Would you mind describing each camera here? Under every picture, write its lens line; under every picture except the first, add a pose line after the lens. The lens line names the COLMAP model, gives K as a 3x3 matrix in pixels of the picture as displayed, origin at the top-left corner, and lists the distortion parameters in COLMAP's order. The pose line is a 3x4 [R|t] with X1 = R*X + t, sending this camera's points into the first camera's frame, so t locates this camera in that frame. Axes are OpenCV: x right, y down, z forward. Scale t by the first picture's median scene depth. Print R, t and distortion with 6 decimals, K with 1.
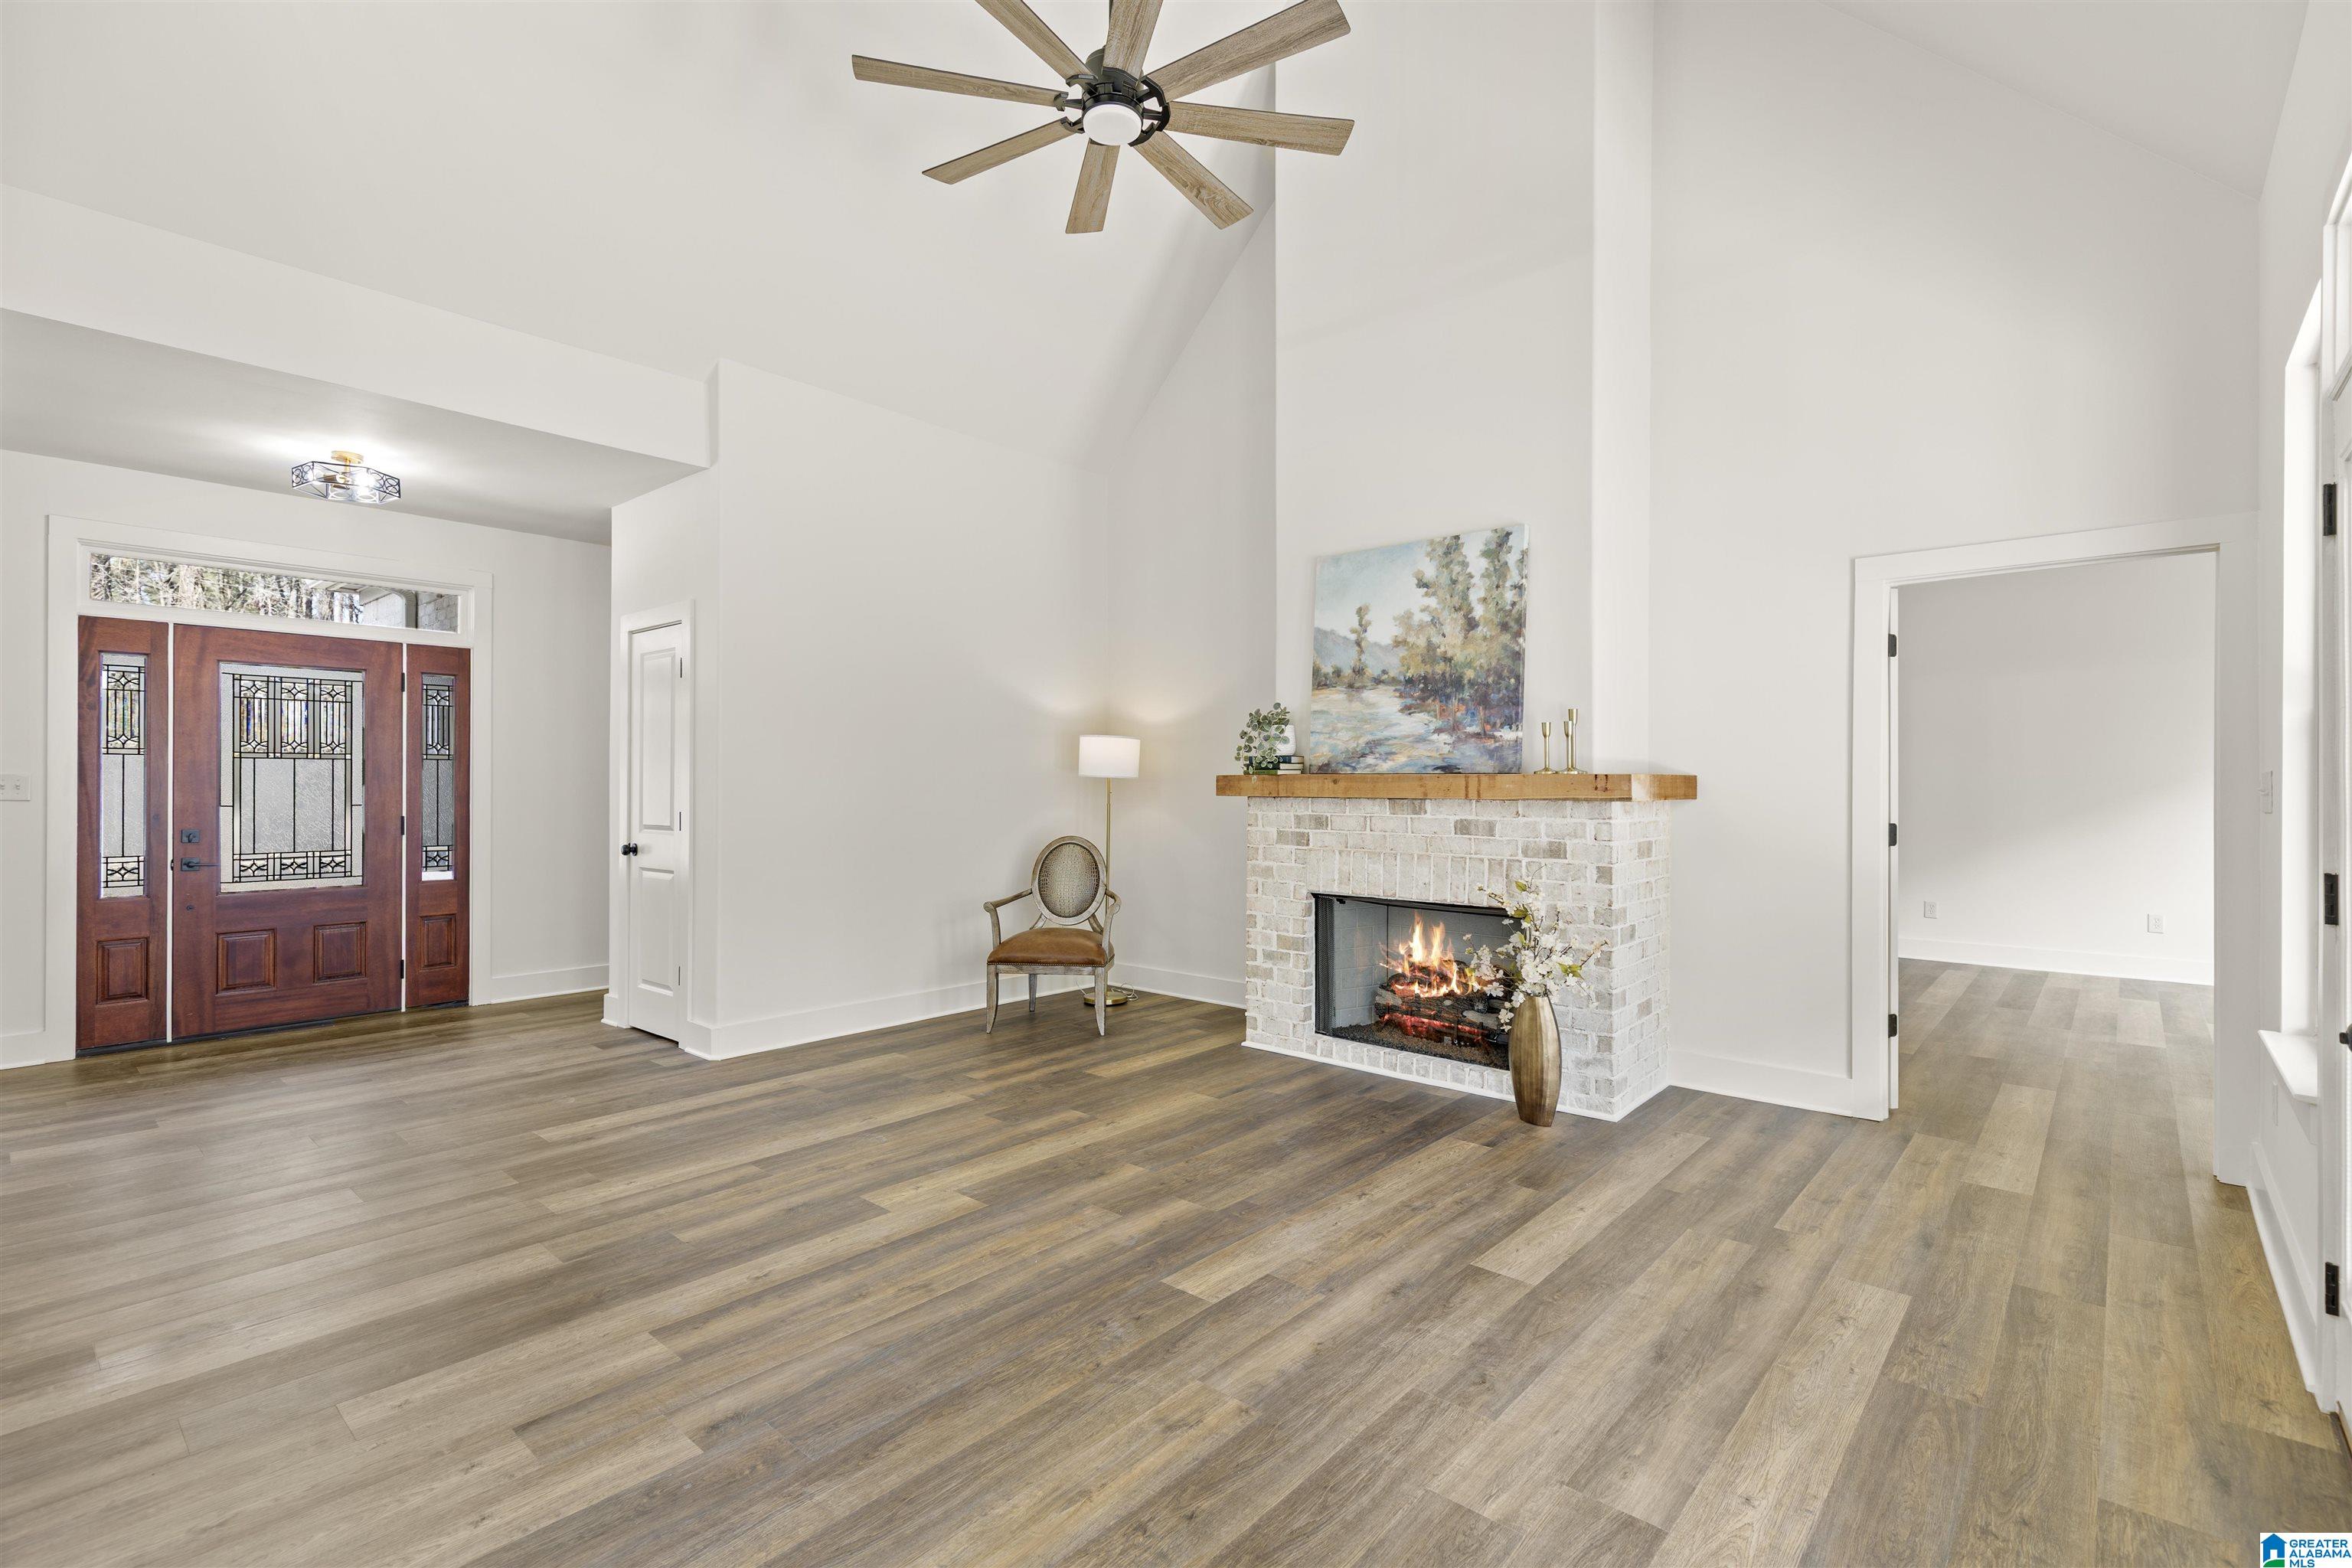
lens RADIAL K [[1065.3, 0, 1176.0], [0, 1065.3, 784.0], [0, 0, 1]] dist [0.016231, -0.000097]
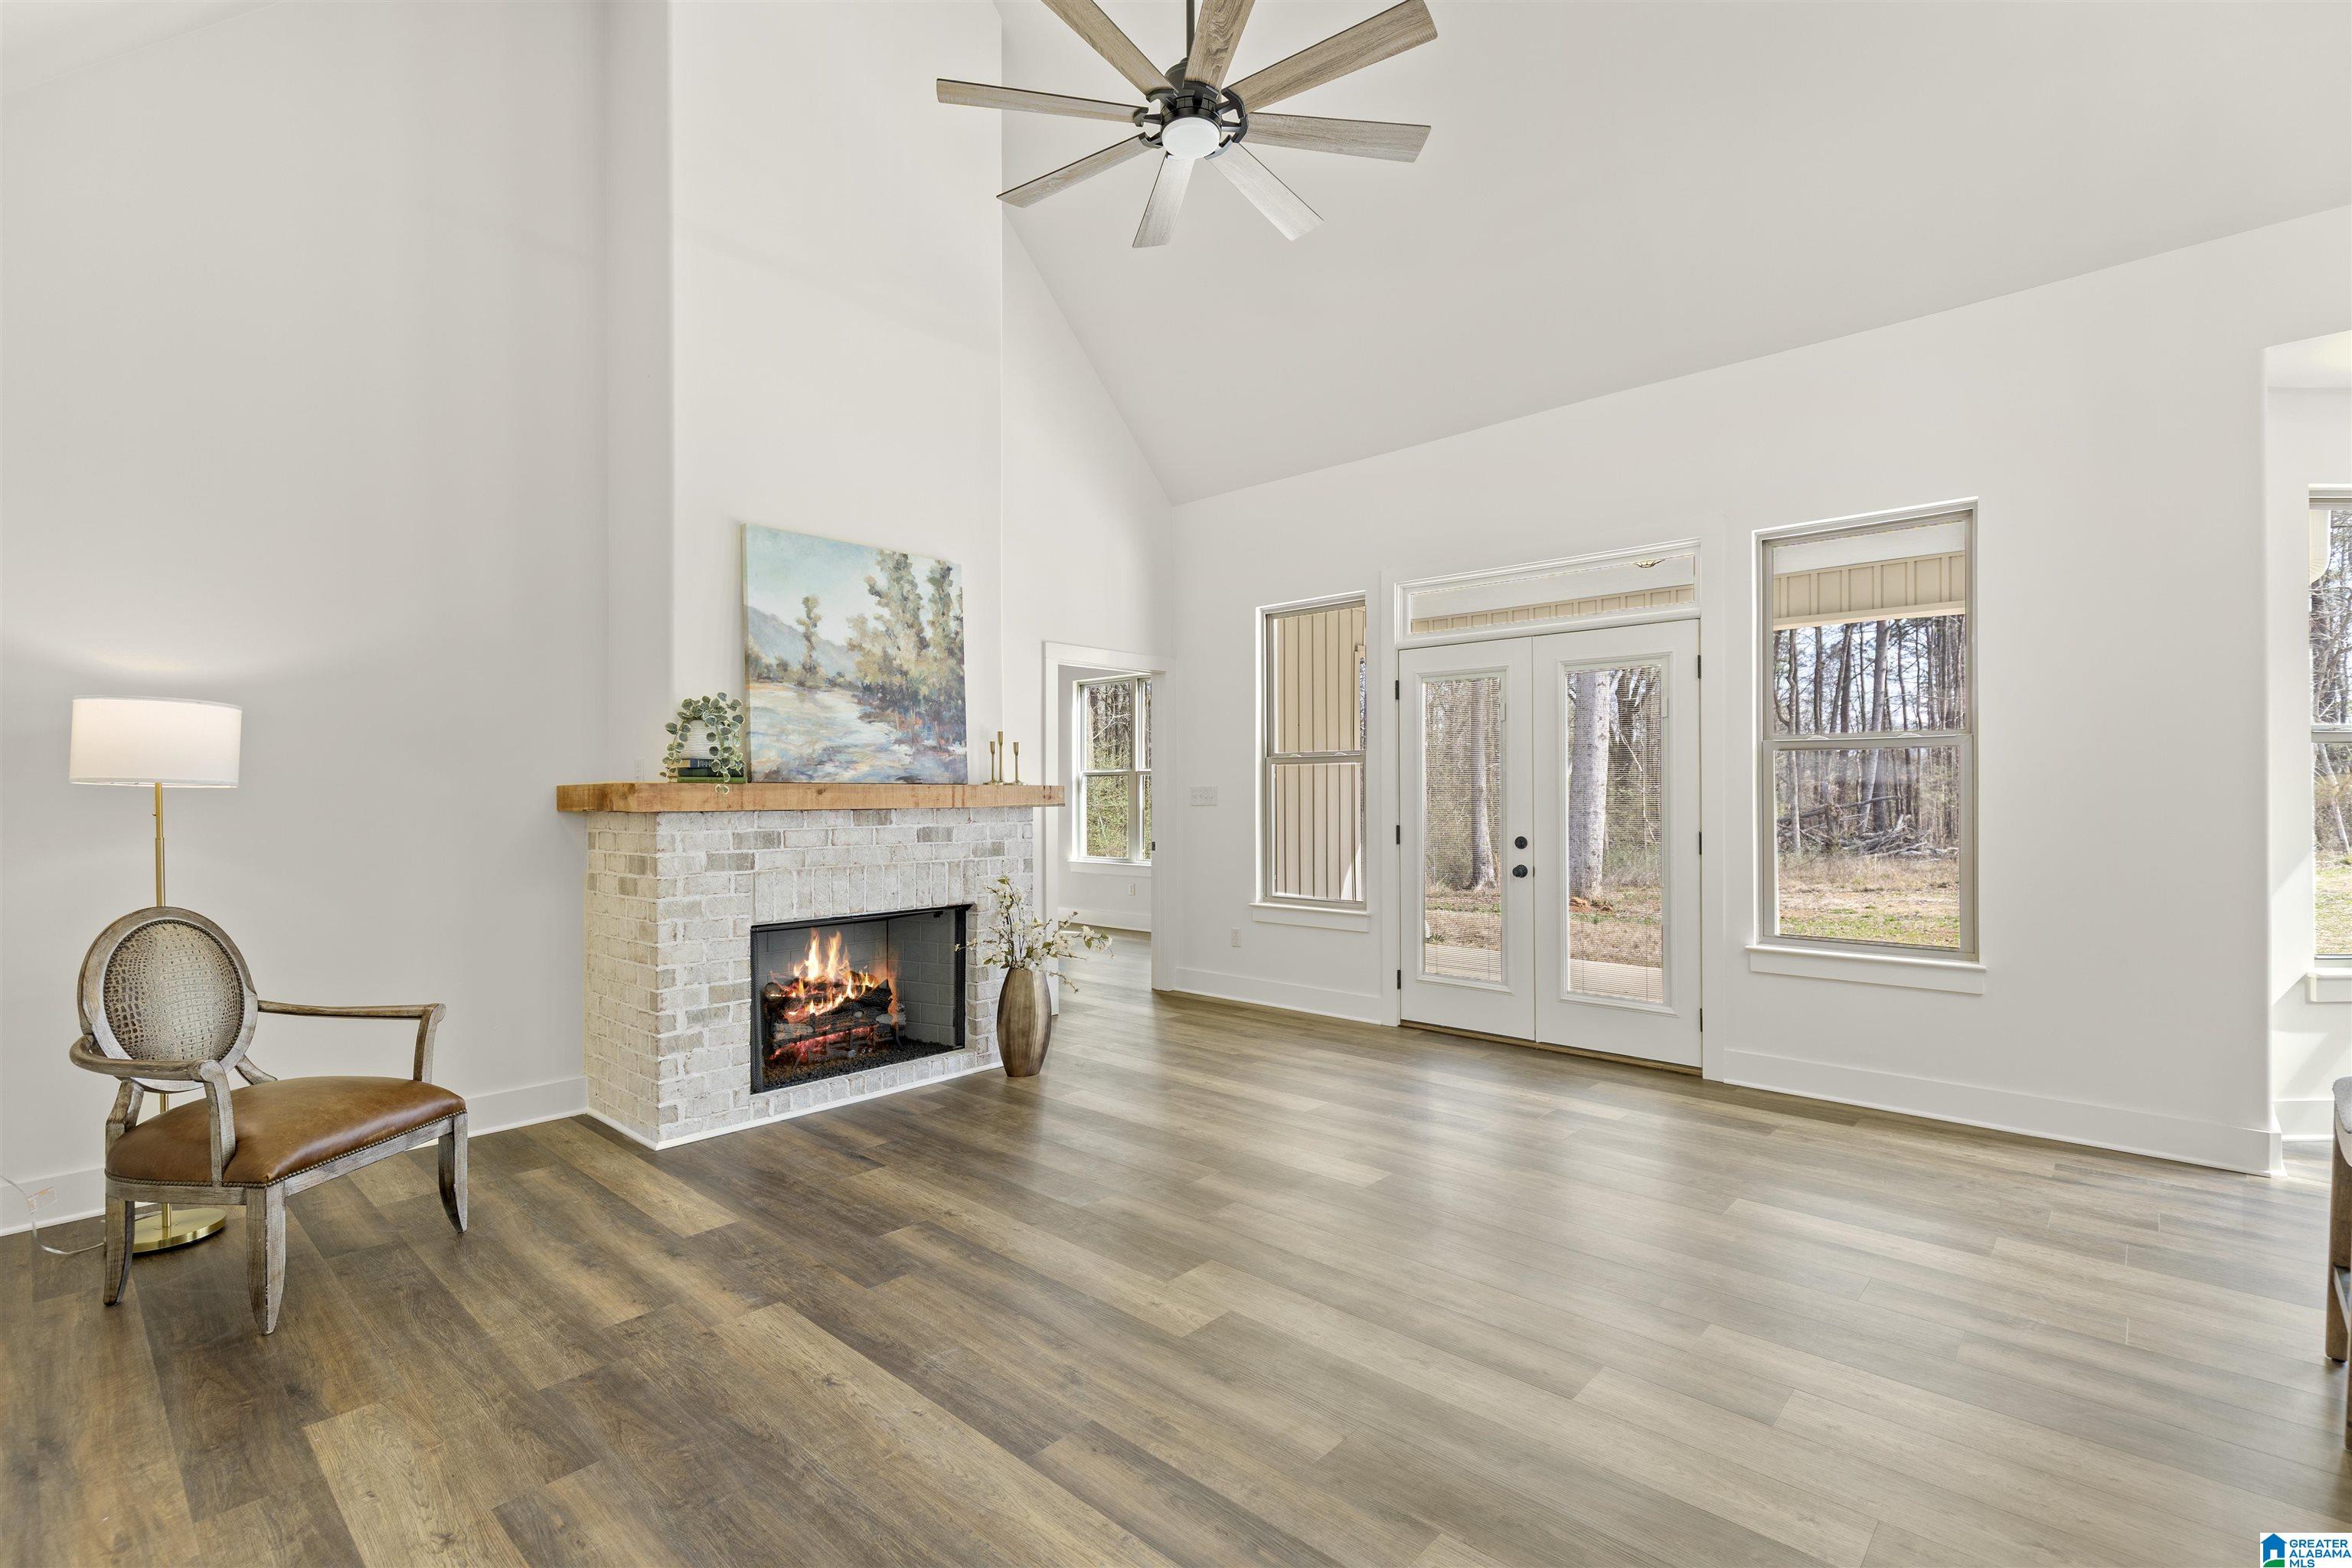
lens RADIAL K [[1065.3, 0, 1176.0], [0, 1065.3, 784.0], [0, 0, 1]] dist [0.016231, -0.000097]
pose [[0.025059, 0.007055, 0.999661, -0.765393], [0.004202, 0.999966, -0.007162, -0.001079], [-0.999677, 0.004380, 0.025029, 0.711922]]
